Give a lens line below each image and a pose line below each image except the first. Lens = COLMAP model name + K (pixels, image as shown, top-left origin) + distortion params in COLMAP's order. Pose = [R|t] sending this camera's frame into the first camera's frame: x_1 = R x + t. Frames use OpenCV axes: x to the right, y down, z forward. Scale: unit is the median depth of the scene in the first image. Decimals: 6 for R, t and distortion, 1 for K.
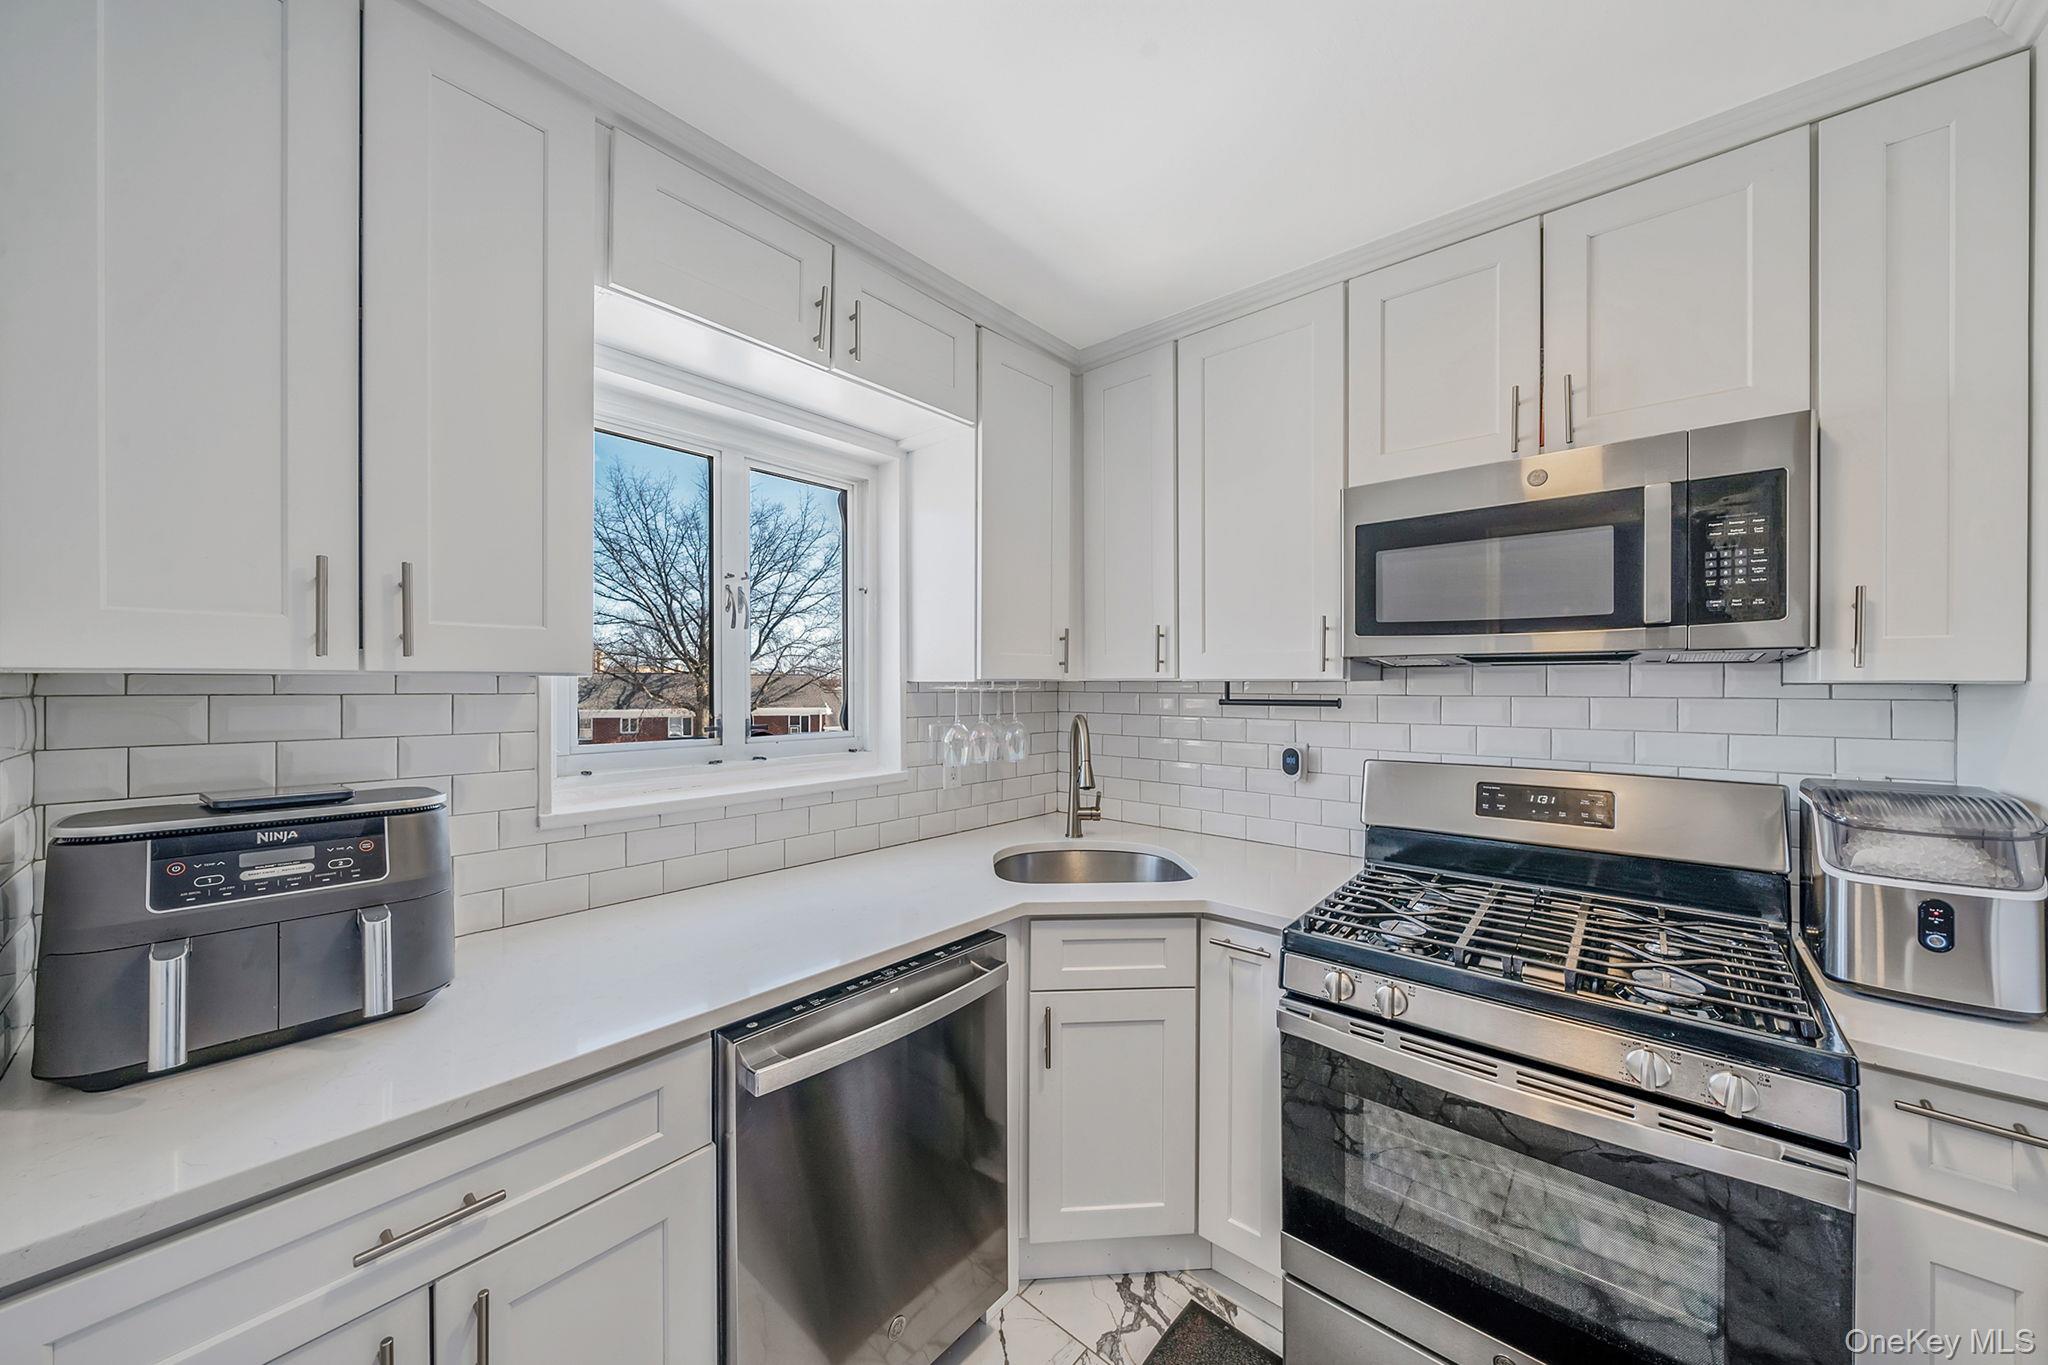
lens RADIAL K [[703.0, 0, 1032.5], [0, 703.0, 685.8], [0, 0, 1]] dist [-0.002697, -0.000825]
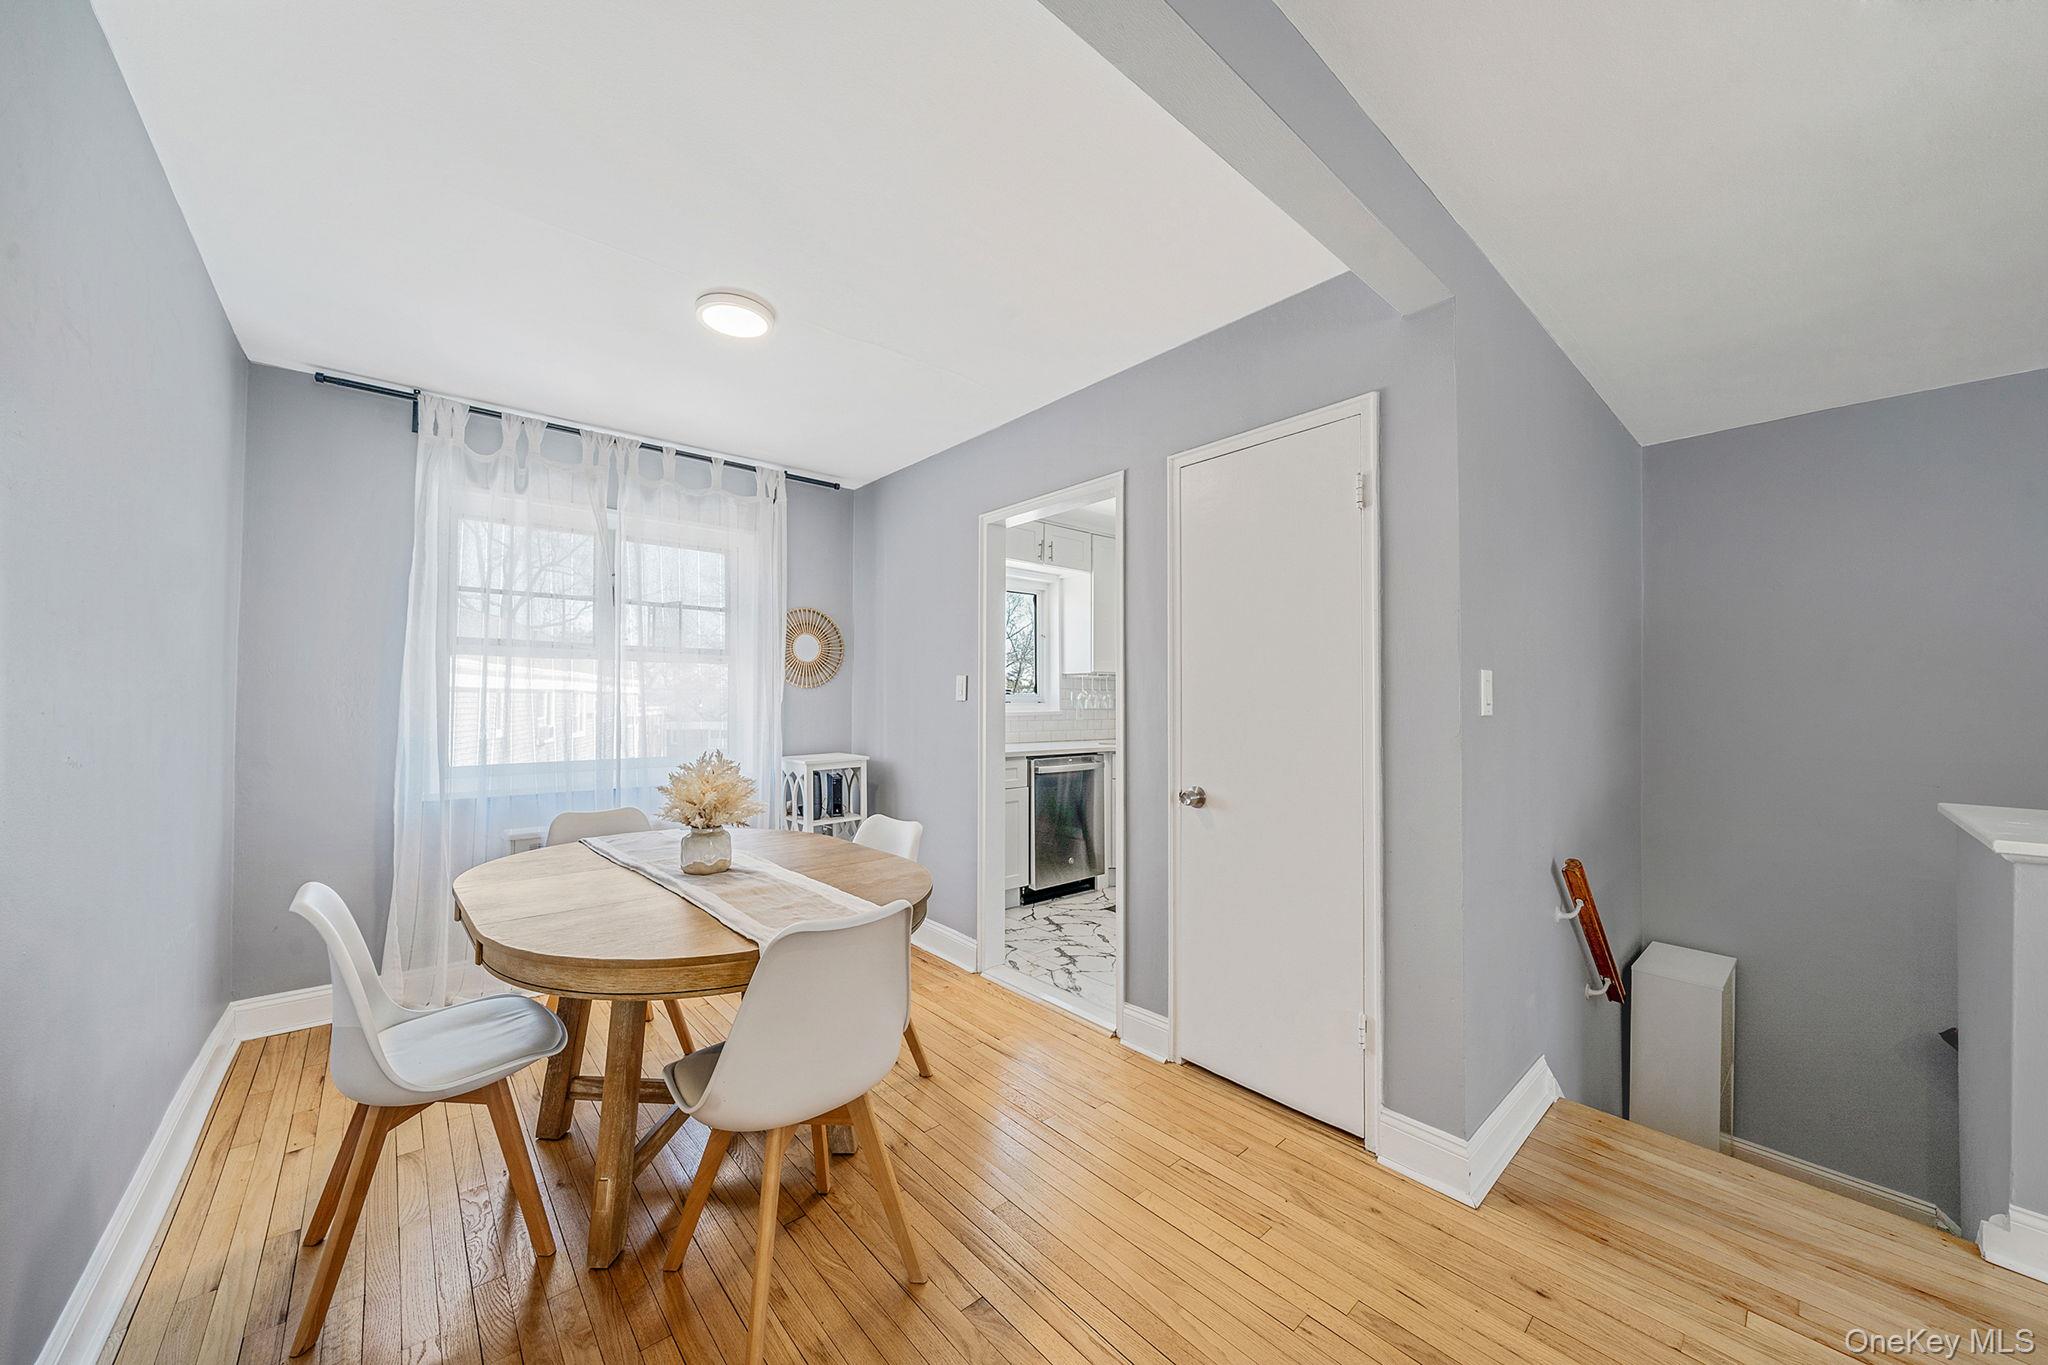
lens RADIAL K [[703.0, 0, 1028.0], [0, 703.0, 687.3], [0, 0, 1]] dist [-0.002697, -0.000825]
pose [[0.989508, -0.003045, -0.144445, 0.068762], [-0.000300, 0.999732, -0.023127, 0.120935], [0.144477, 0.022928, 0.989243, -1.758772]]
